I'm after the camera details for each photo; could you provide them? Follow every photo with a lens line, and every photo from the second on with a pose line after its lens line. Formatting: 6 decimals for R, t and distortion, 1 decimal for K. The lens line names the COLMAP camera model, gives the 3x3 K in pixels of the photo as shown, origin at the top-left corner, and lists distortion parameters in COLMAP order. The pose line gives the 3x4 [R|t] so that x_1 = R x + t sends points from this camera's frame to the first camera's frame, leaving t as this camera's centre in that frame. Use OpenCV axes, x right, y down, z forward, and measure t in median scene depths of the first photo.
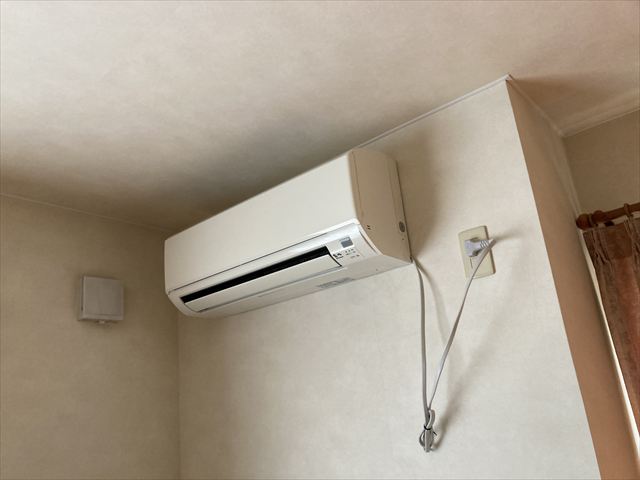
lens RADIAL K [[525.9, 0, 320.0], [0, 525.9, 240.0], [0, 0, 1]] dist [0.006742, 0.006720]
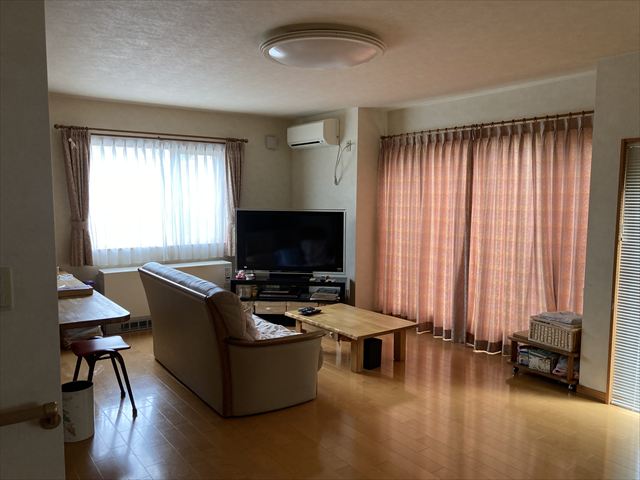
lens RADIAL K [[512.7, 0, 320.0], [0, 512.7, 240.0], [0, 0, 1]] dist [0.011705, 0.005673]
pose [[0.963828, 0.116553, -0.239689, 1.167166], [-0.002574, 0.903342, 0.428913, -1.102932], [0.266513, -0.412782, 0.870966, -3.177320]]
